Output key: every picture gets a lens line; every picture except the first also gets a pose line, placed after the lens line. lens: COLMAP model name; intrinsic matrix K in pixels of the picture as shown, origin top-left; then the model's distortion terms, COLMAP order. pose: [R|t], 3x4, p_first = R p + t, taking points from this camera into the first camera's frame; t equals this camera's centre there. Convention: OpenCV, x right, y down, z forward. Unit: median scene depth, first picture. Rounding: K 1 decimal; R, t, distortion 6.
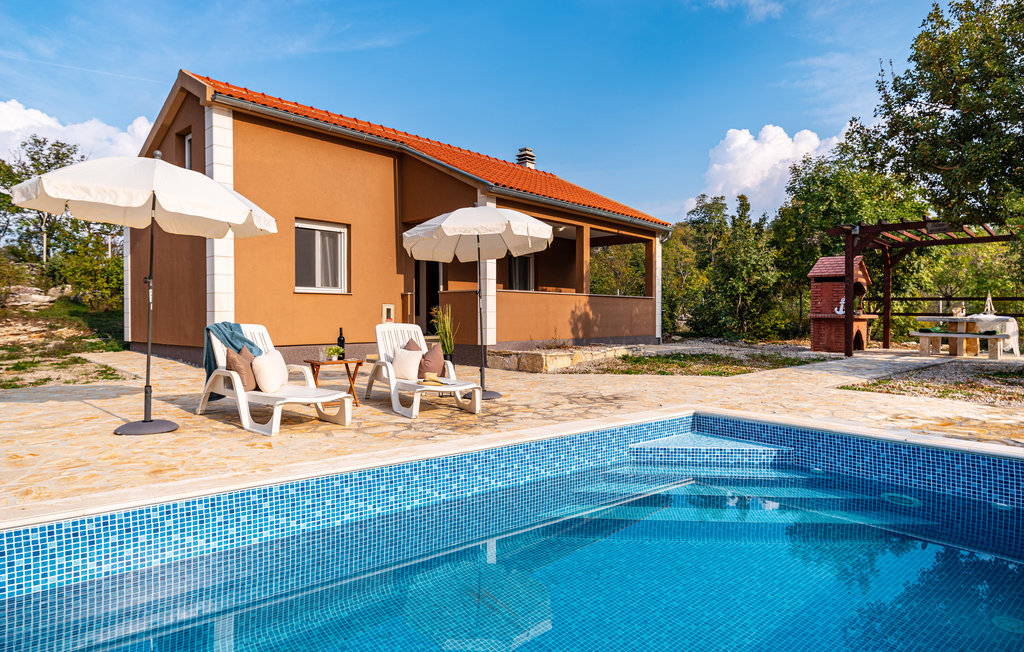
lens RADIAL K [[628.9, 0, 512.0], [0, 628.9, 326.0], [0, 0, 1]] dist [-0.007330, -0.001480]
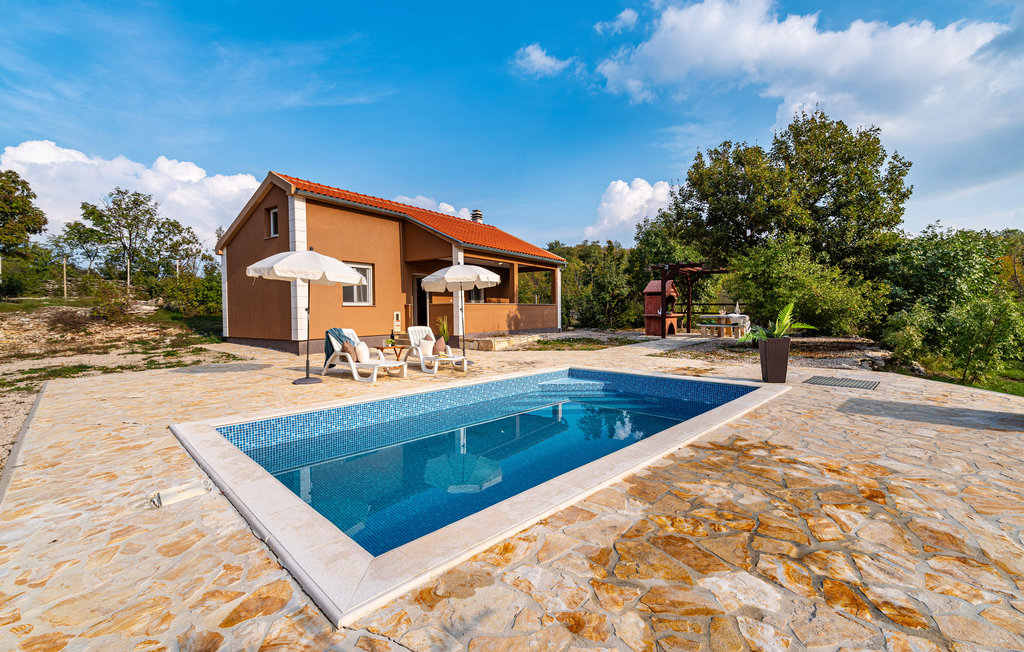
lens RADIAL K [[467.4, 0, 512.0], [0, 467.4, 326.0], [0, 0, 1]] dist [0.002660, 0.000626]
pose [[0.993605, -0.014829, 0.111935, -0.036967], [0.012638, 0.999715, 0.020260, -0.018452], [-0.112204, -0.018716, 0.993509, -0.266371]]
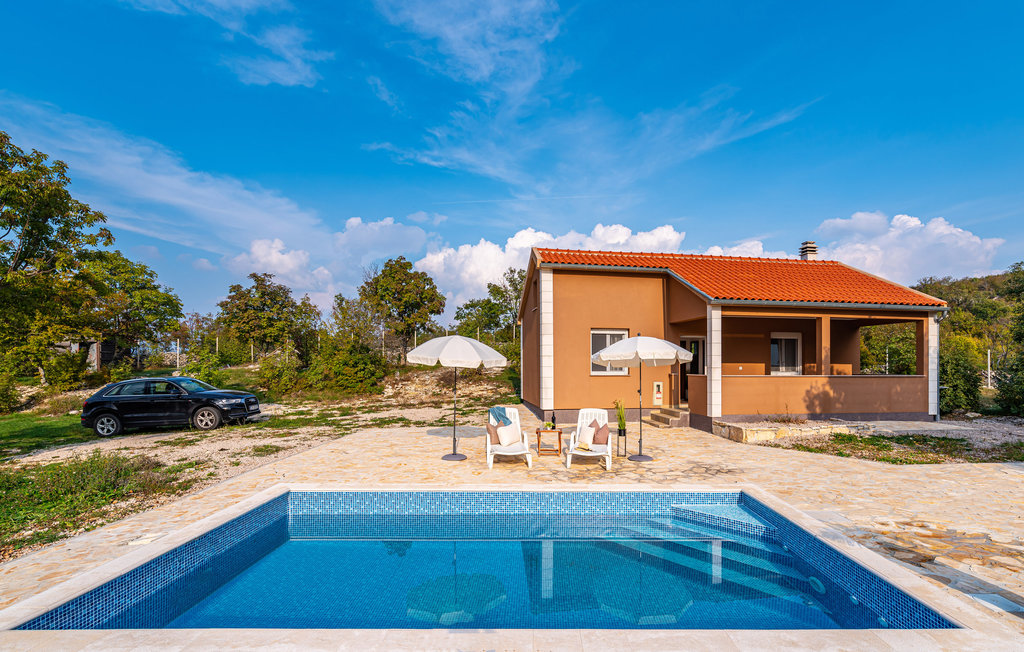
lens RADIAL K [[512.2, 0, 513.5], [0, 512.2, 349.9], [0, 0, 1]] dist [0.000103, 0.000454]
pose [[0.756661, -0.017877, -0.653563, 0.331213], [-0.007490, 0.999324, -0.036006, -0.065373], [0.653765, 0.032139, 0.756015, -0.098794]]
